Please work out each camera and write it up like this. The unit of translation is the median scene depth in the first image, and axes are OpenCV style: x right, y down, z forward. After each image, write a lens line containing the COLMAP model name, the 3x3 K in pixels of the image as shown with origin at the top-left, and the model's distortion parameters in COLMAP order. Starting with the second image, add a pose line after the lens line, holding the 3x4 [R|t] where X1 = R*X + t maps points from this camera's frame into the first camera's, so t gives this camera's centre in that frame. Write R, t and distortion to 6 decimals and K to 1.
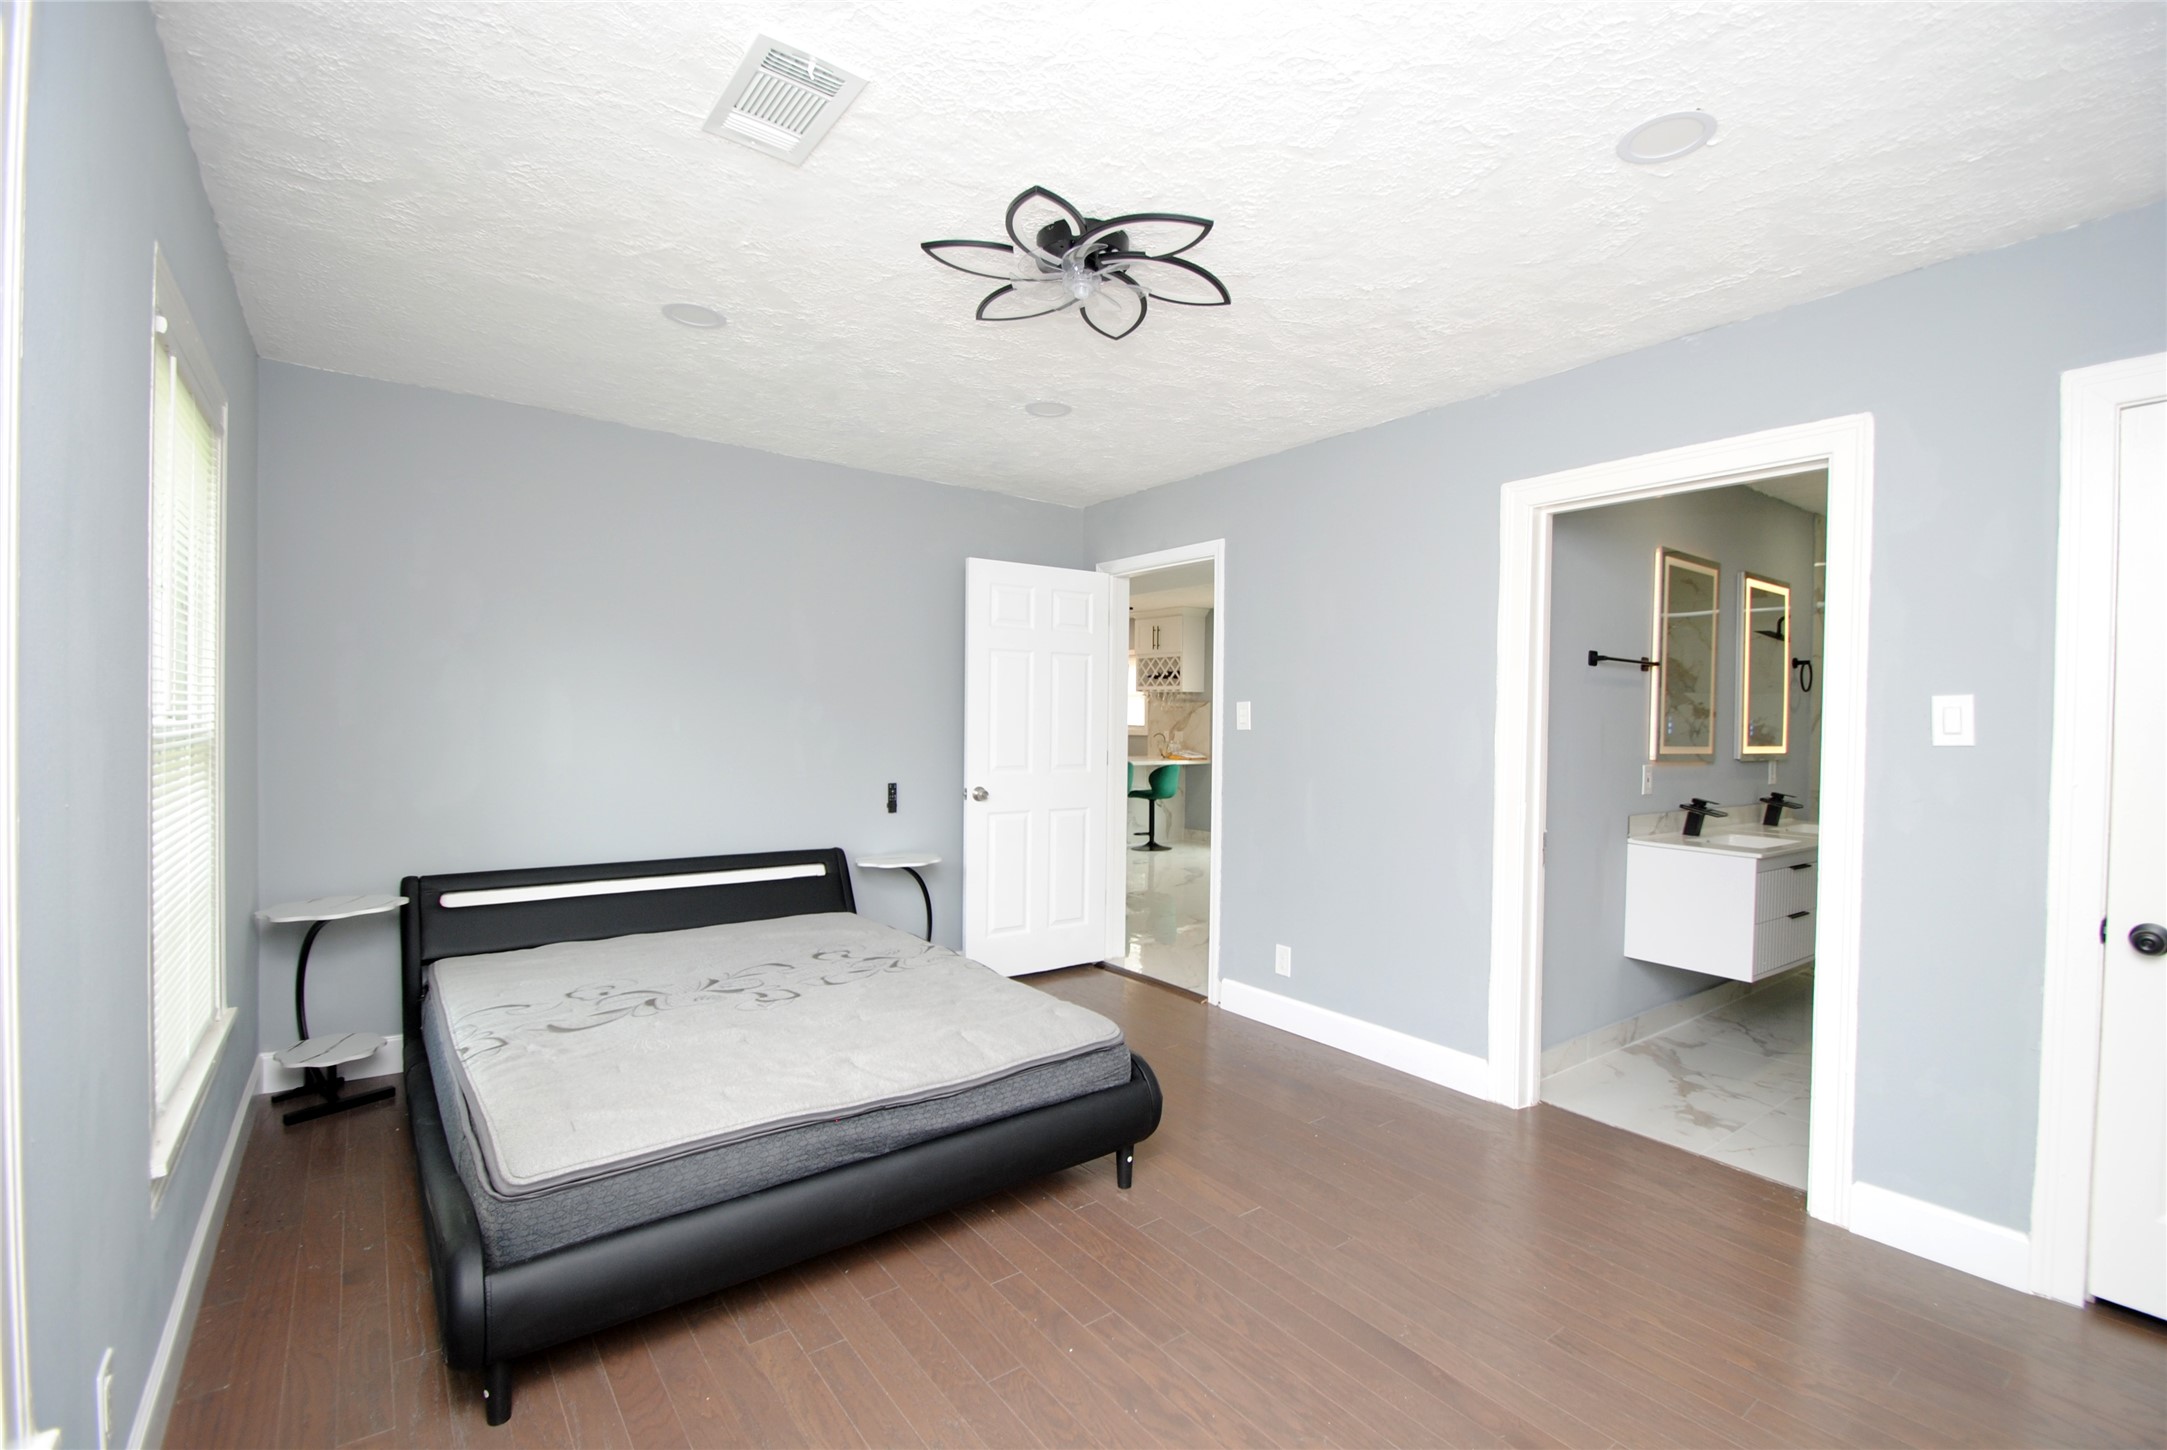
lens RADIAL K [[952.5, 0, 1095.2], [0, 952.5, 724.9], [0, 0, 1]] dist [0.008100, -0.012071]
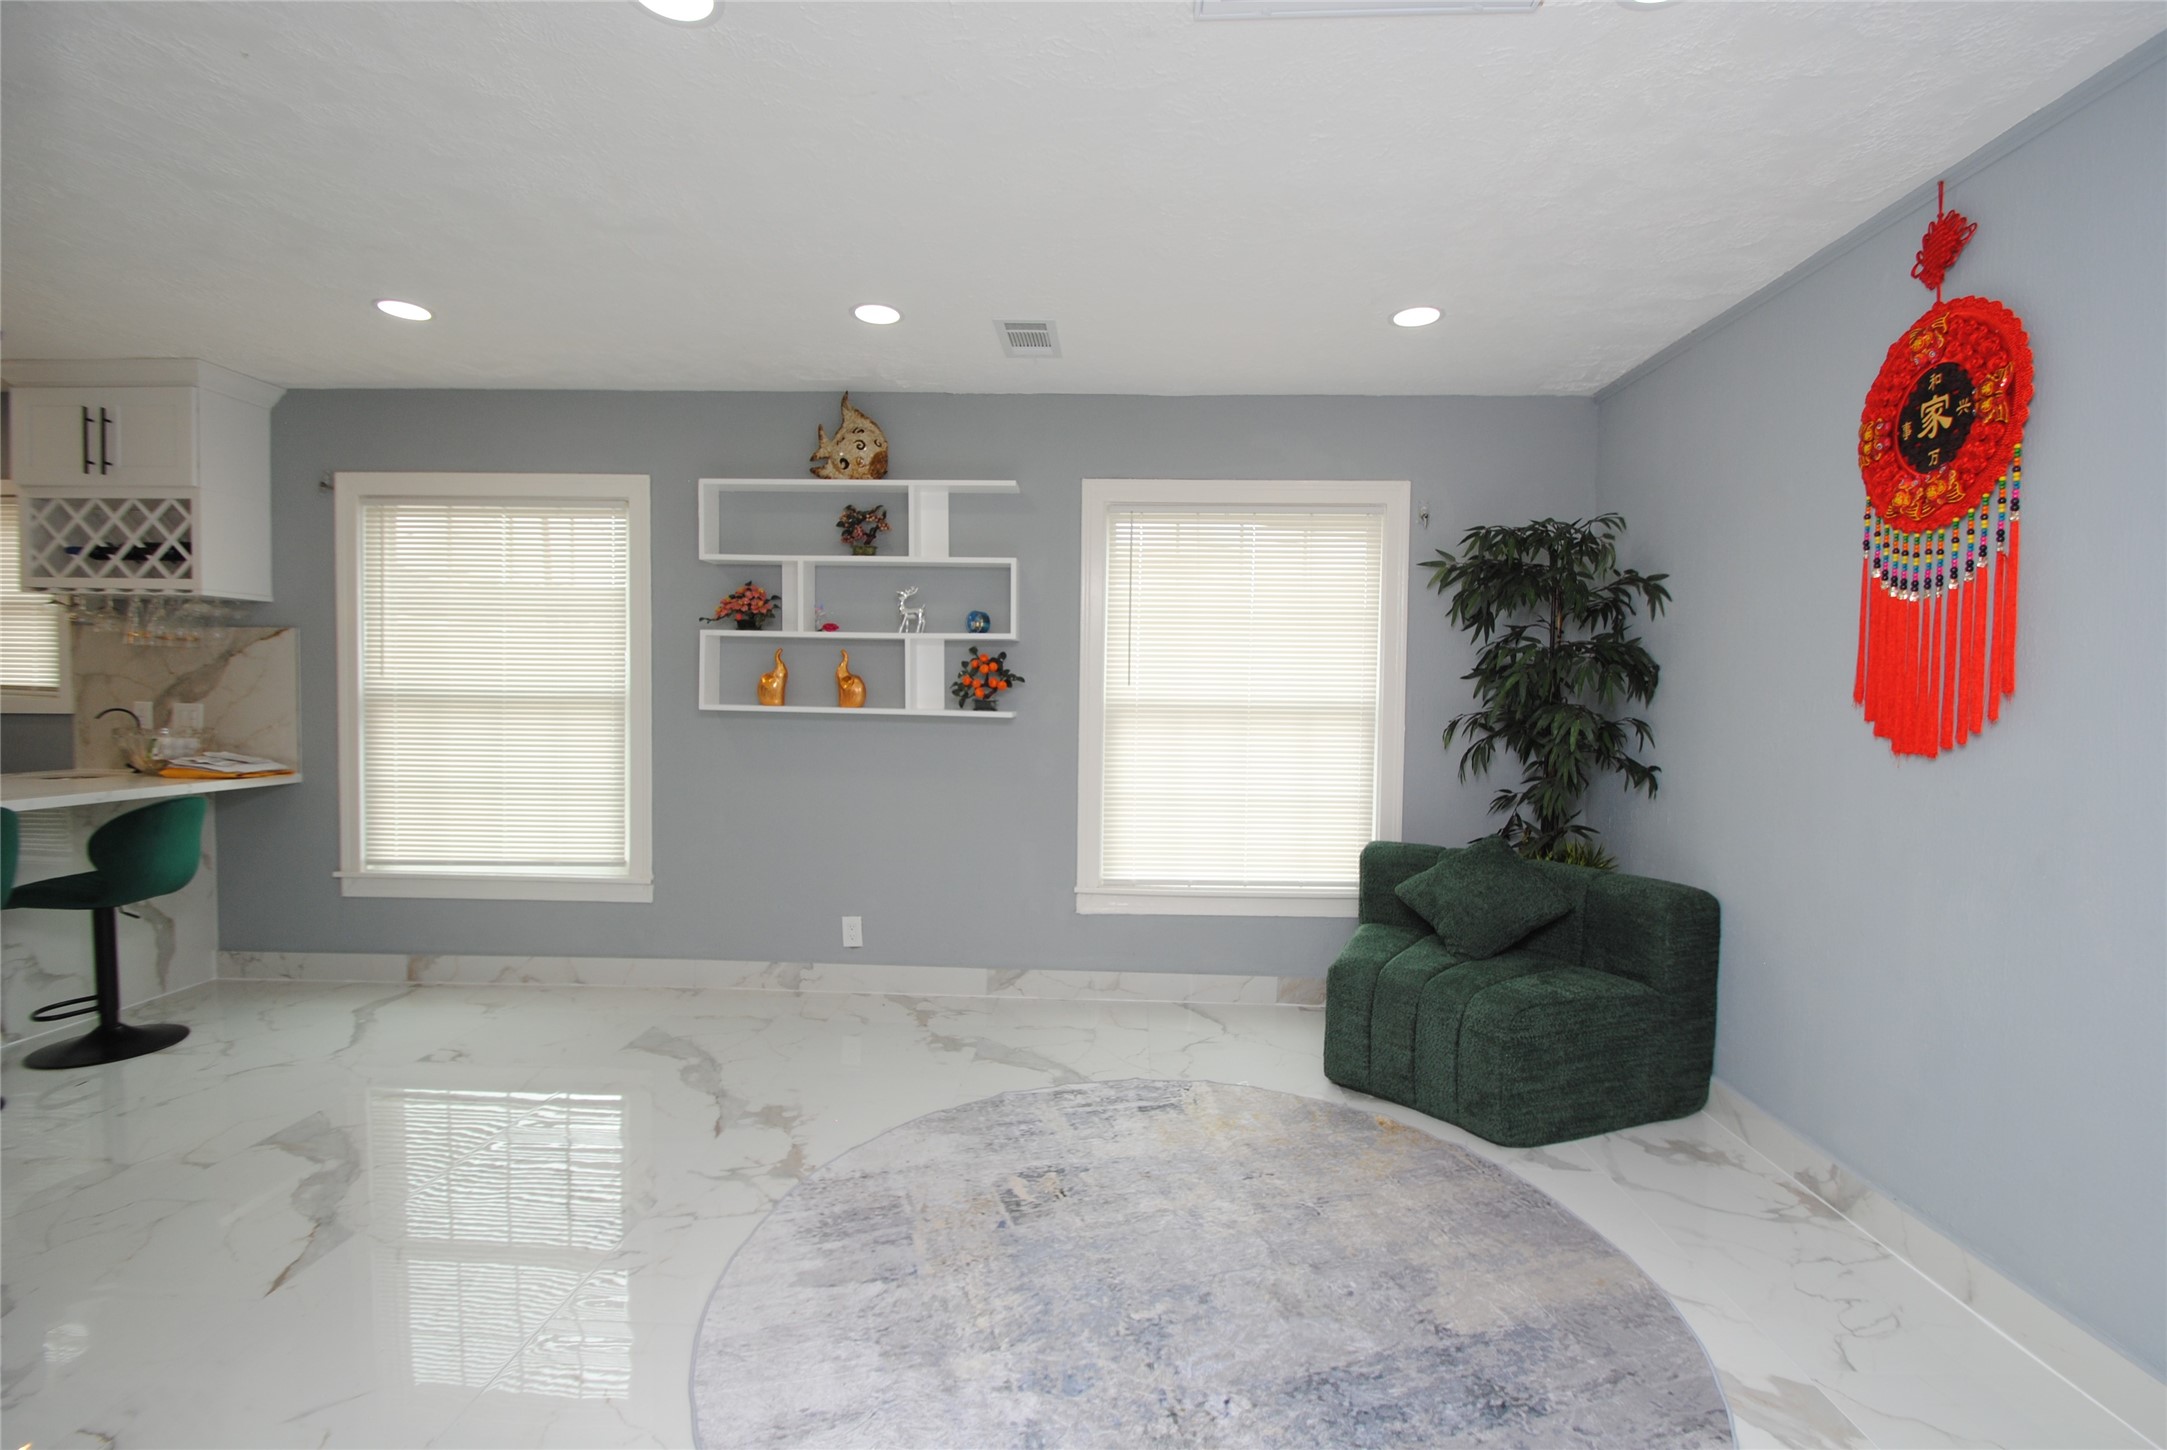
lens RADIAL K [[952.5, 0, 1115.9], [0, 952.5, 731.4], [0, 0, 1]] dist [0.008100, -0.012071]
pose [[0.626400, -0.036817, 0.778632, 0.024141], [-0.003542, 0.998739, 0.050075, -0.002135], [-0.779494, -0.034125, 0.625480, 0.476901]]
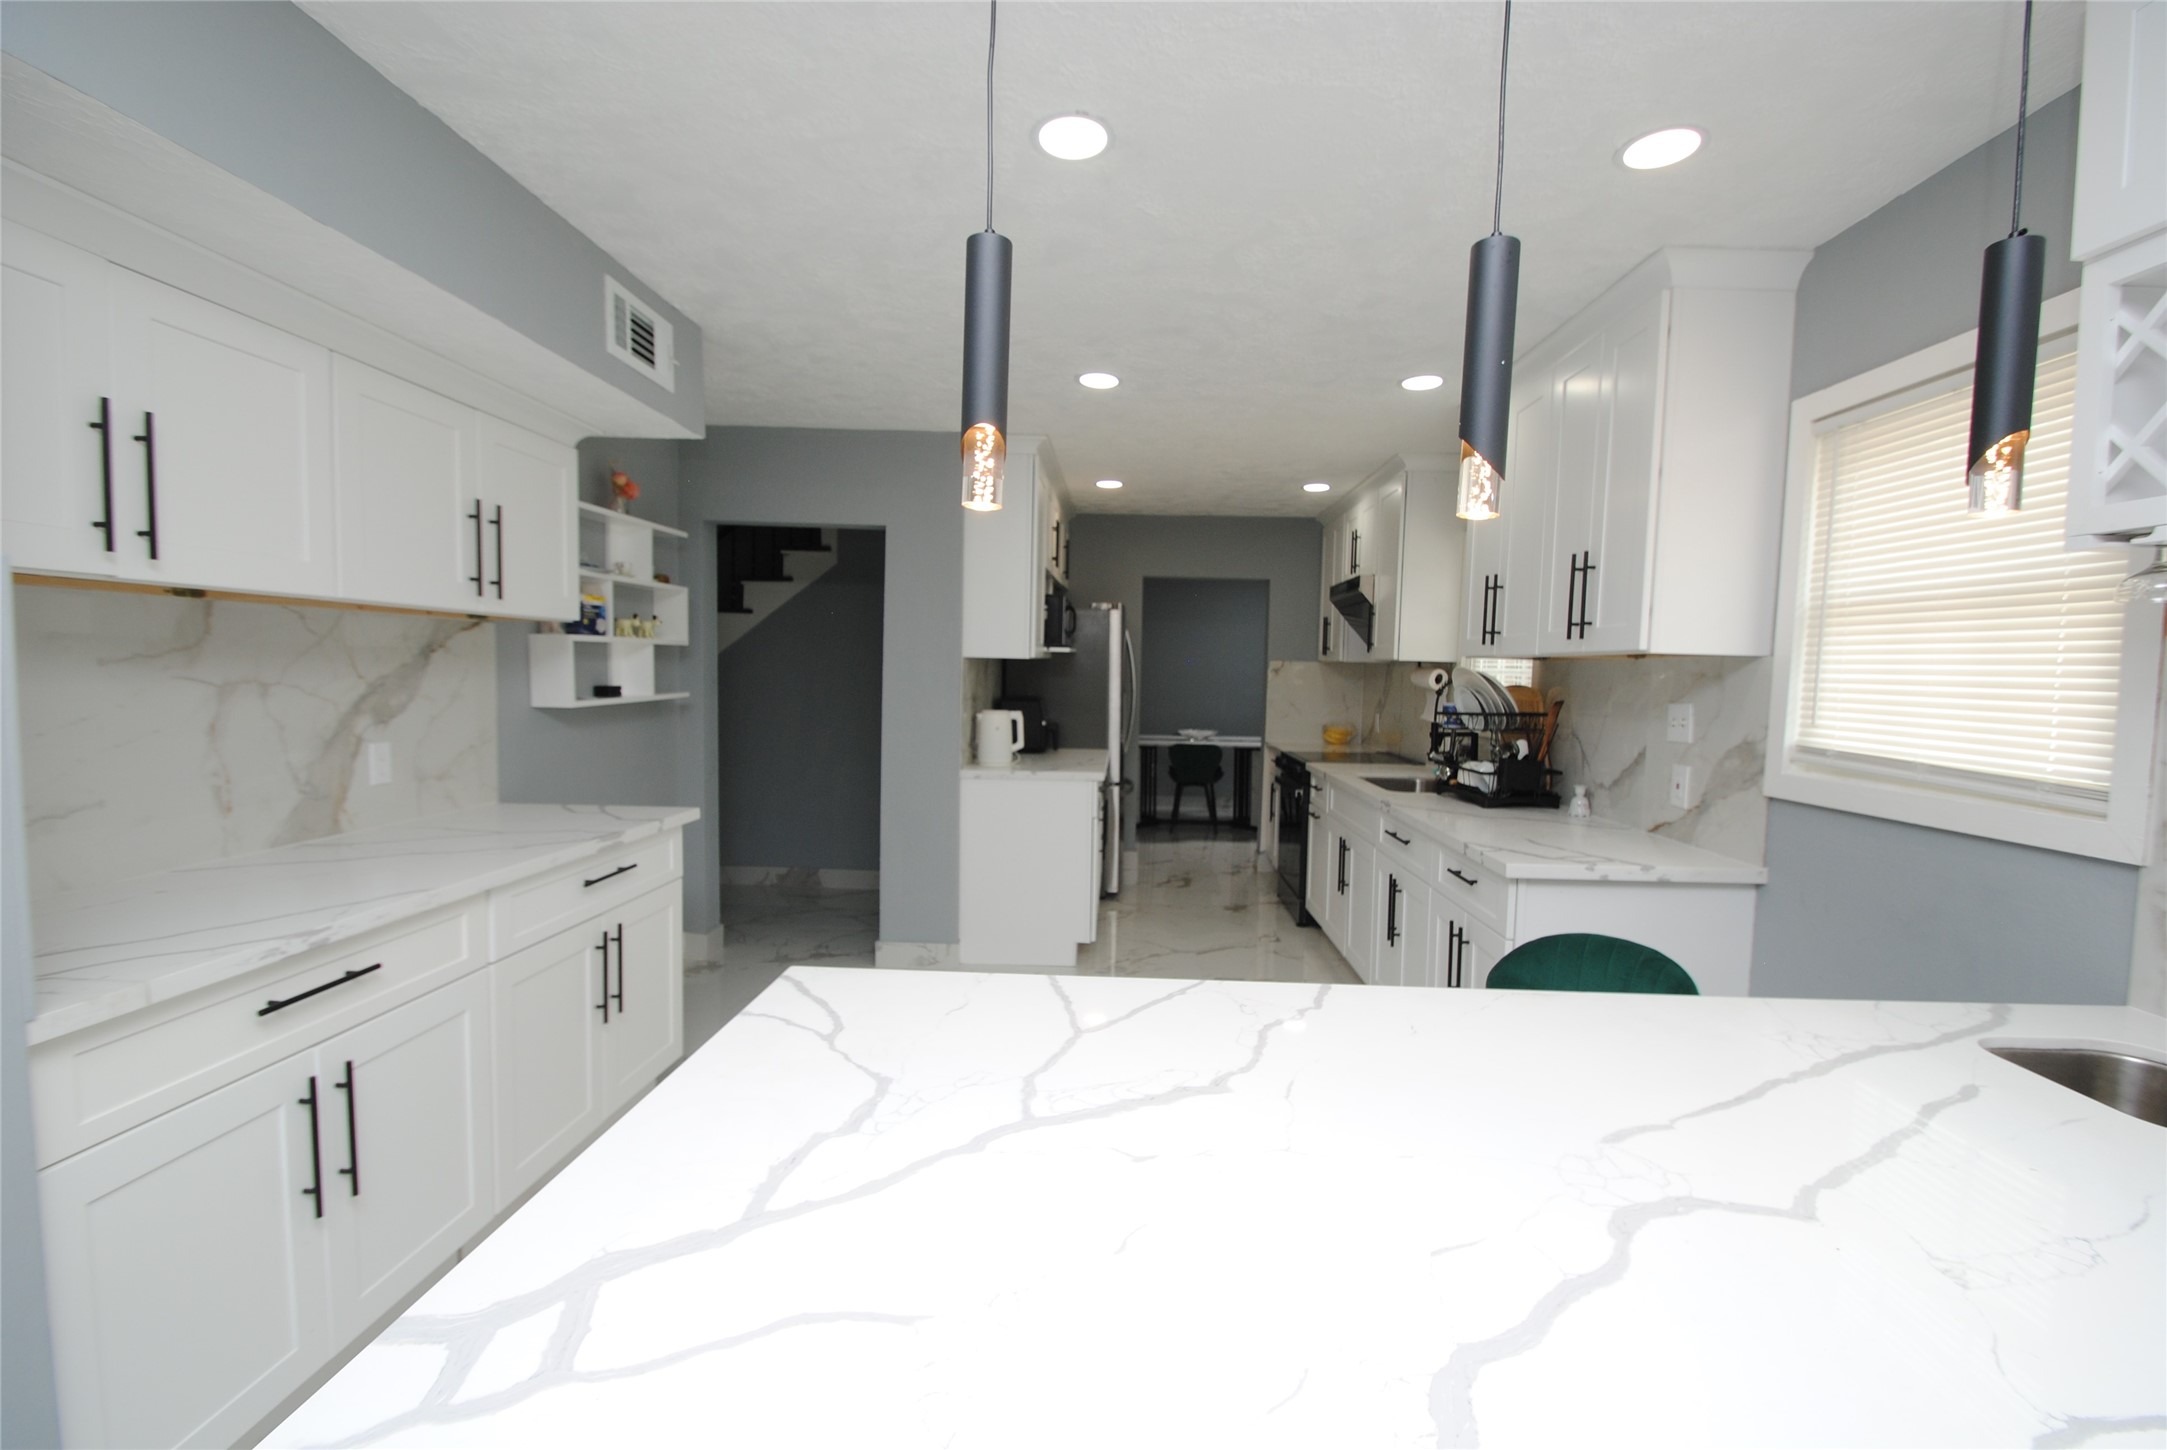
lens RADIAL K [[952.5, 0, 1100.9], [0, 952.5, 735.3], [0, 0, 1]] dist [0.008100, -0.012071]
pose [[0.784416, 0.042481, -0.618778, 0.020634], [-0.007667, 0.998240, 0.058812, -0.016529], [0.620187, -0.041389, 0.783361, 0.839029]]
